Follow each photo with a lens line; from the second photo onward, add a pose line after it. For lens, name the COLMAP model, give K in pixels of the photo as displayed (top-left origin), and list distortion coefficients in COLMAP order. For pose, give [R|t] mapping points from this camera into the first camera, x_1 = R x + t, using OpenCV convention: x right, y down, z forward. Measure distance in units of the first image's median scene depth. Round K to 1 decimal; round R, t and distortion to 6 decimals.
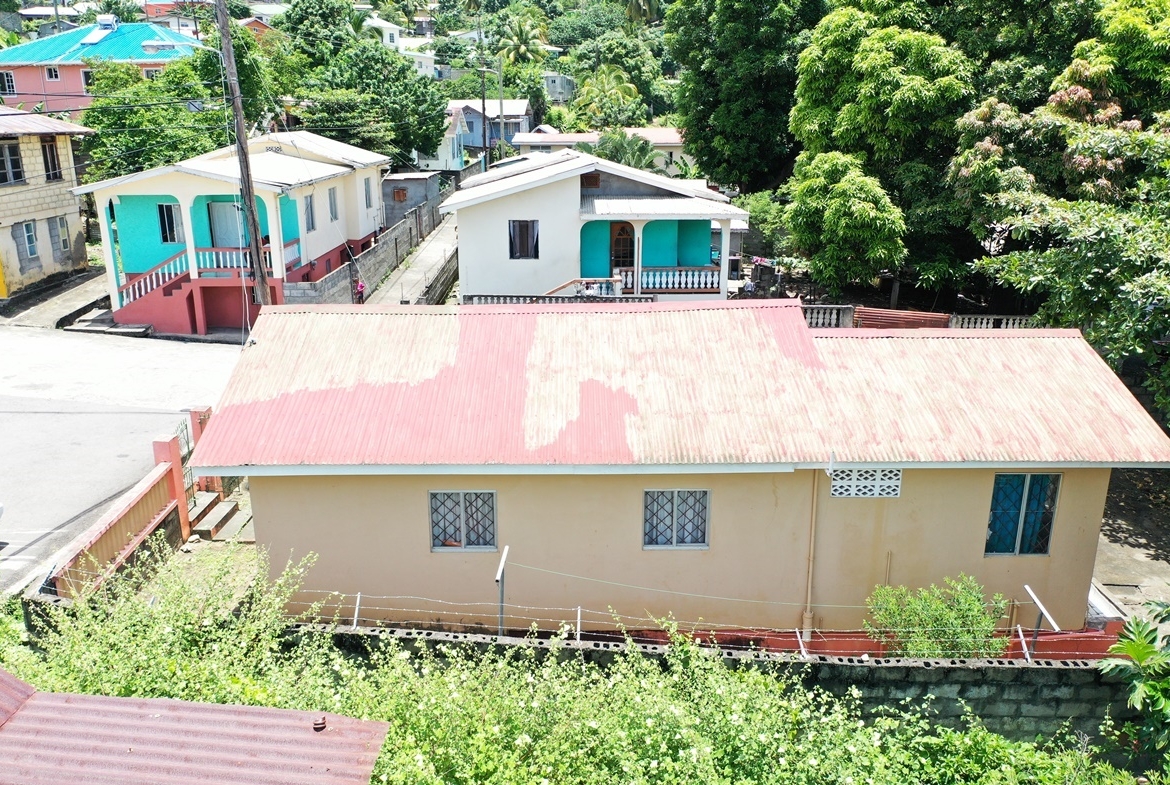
lens RADIAL K [[919.3, 0, 586.5], [0, 919.3, 392.9], [0, 0, 1]] dist [0.013617, -0.012669]
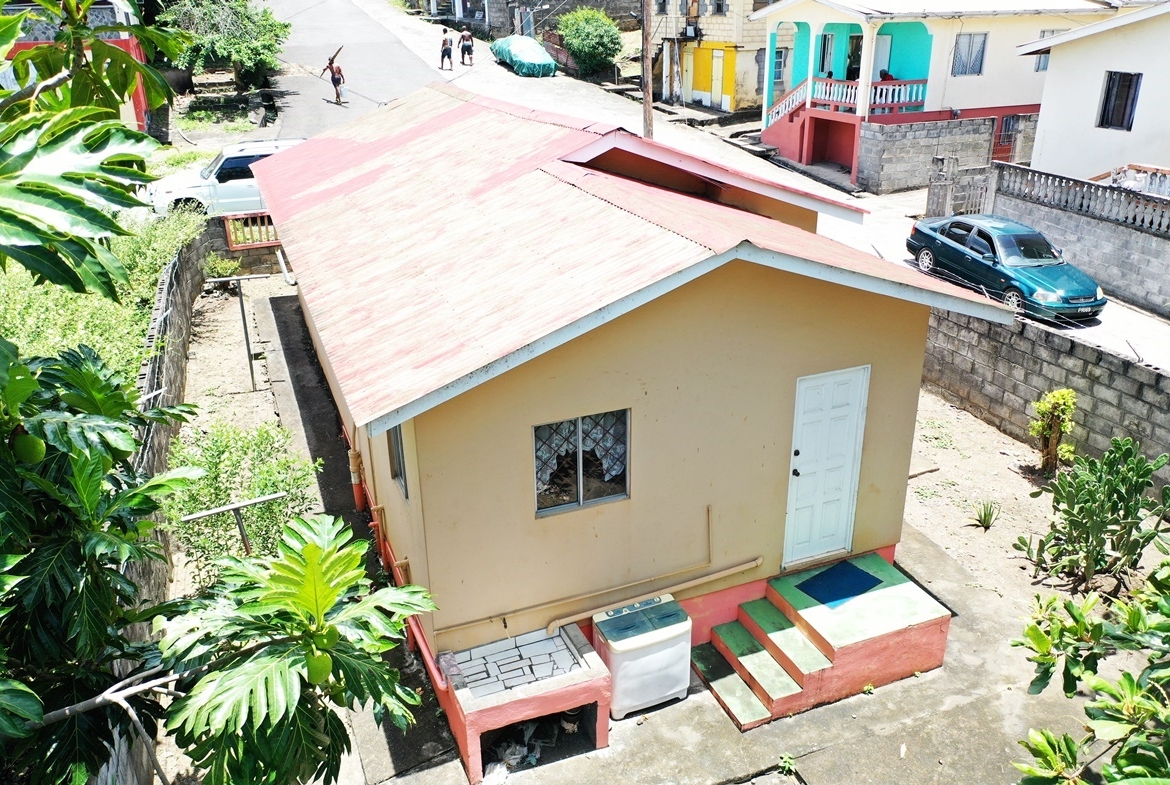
lens RADIAL K [[919.3, 0, 585.7], [0, 919.3, 390.7], [0, 0, 1]] dist [0.013617, -0.012669]
pose [[0.366977, 0.361993, -0.856907, 0.477695], [-0.256894, 0.924791, 0.280653, -0.056279], [0.894054, 0.117141, 0.432371, 0.365715]]
